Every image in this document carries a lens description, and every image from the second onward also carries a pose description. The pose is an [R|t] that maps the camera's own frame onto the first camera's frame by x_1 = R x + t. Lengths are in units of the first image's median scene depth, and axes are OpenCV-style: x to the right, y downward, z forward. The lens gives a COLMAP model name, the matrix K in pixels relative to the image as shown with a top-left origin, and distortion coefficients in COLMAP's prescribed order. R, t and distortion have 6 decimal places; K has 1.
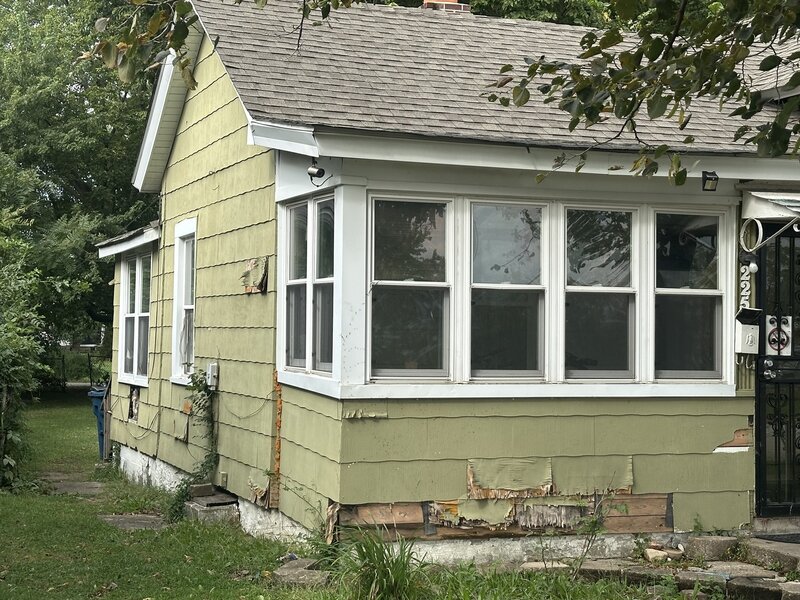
lens RADIAL K [[1417.6, 0, 400.0], [0, 1417.6, 300.0], [0, 0, 1]] dist [0.110707, 0.082700]
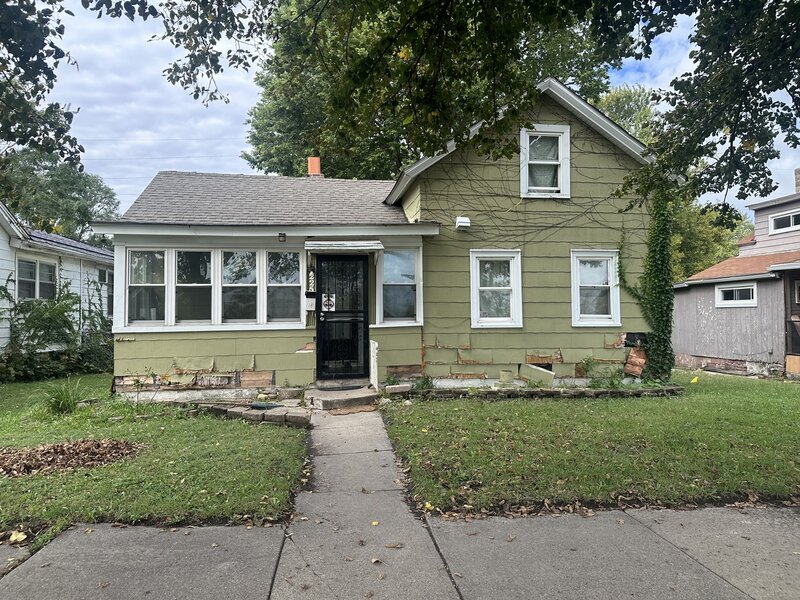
lens RADIAL K [[560.5, 0, 400.0], [0, 560.5, 300.0], [0, 0, 1]] dist [0.107869, -0.001352]
pose [[0.973431, -0.027267, -0.227351, 0.596352], [0.029976, 0.999515, 0.008470, 0.016874], [0.227010, -0.015060, 0.973776, 0.135669]]
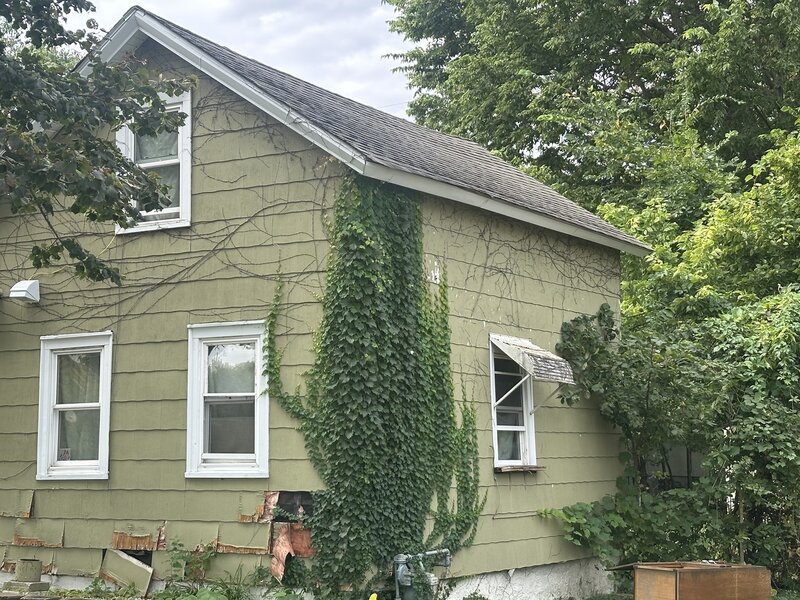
lens RADIAL K [[1417.6, 0, 400.0], [0, 1417.6, 300.0], [0, 0, 1]] dist [0.110707, 0.082700]
pose [[0.593374, -0.109664, -0.797421, 1.804159], [0.046160, 0.993681, -0.102307, 0.062340], [0.803602, 0.023898, 0.594687, 0.573968]]
